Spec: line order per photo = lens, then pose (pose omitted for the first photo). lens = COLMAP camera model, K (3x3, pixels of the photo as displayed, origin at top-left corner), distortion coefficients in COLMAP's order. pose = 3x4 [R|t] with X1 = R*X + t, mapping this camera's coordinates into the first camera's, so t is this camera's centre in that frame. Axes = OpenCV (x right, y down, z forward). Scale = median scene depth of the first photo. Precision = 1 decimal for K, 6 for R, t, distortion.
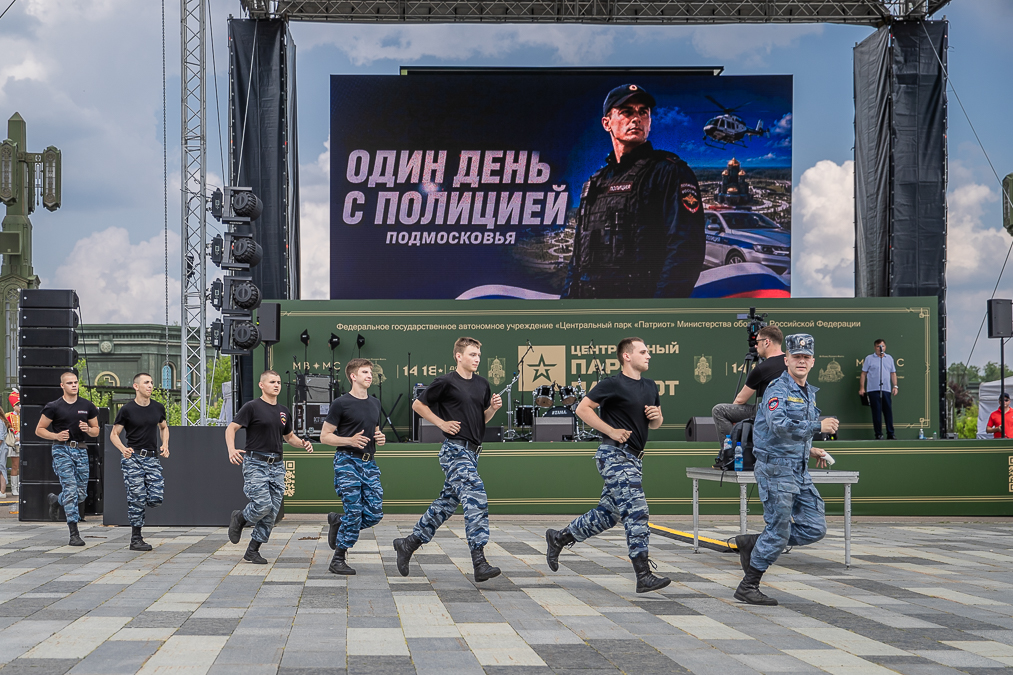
lens RADIAL K [[1616.5, 0, 415.7], [0, 1616.5, 434.9], [0, 0, 1]] dist [0.094907, 0.000000]
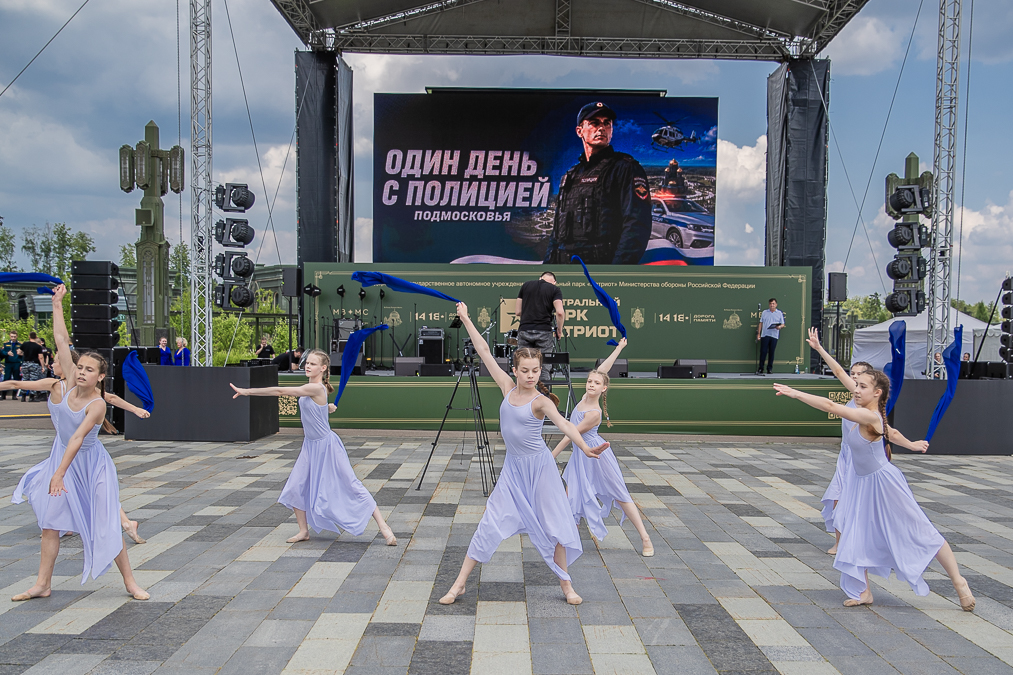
lens RADIAL K [[1139.5, 0, 526.5], [0, 1139.5, 429.9], [0, 0, 1]] dist [-0.023650, 0.000000]
pose [[0.999602, 0.015321, -0.023678, 0.100015], [-0.013460, 0.996951, 0.076861, -0.017888], [0.024784, -0.076512, 0.996761, 0.044933]]
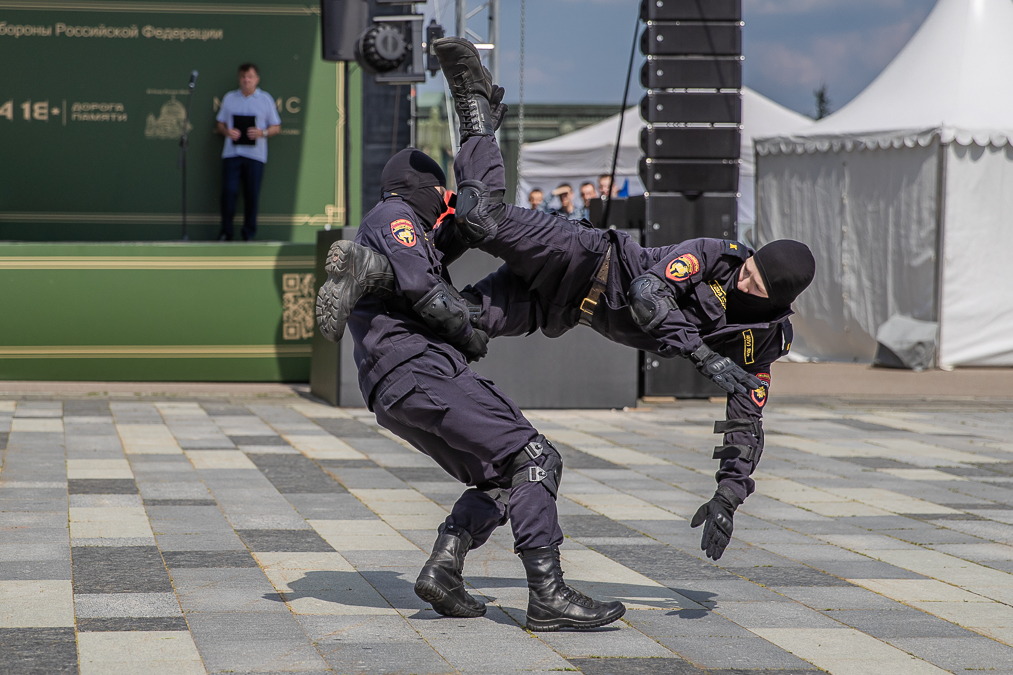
lens RADIAL K [[2871.8, 0, 404.6], [0, 2871.8, 323.6], [0, 0, 1]] dist [0.196514, 0.000000]
pose [[0.997120, 0.007750, 0.075449, 0.241710], [-0.010067, 0.999488, 0.030383, -0.000197], [-0.075175, -0.031055, 0.996687, 0.018796]]
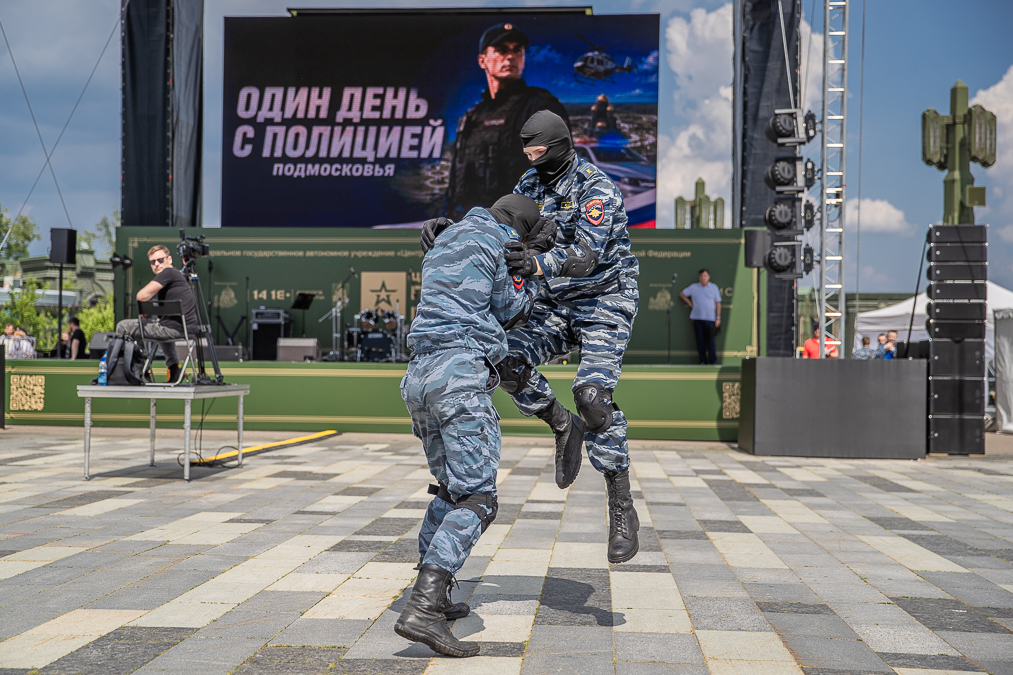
lens RADIAL K [[1528.3, 0, 483.6], [0, 1528.3, 334.4], [0, 0, 1]] dist [0.106914, 0.000000]
pose [[0.992464, 0.013036, -0.121845, 0.241758], [-0.015234, 0.999737, -0.017126, 0.001126], [0.121589, 0.018853, 0.992401, 0.023682]]
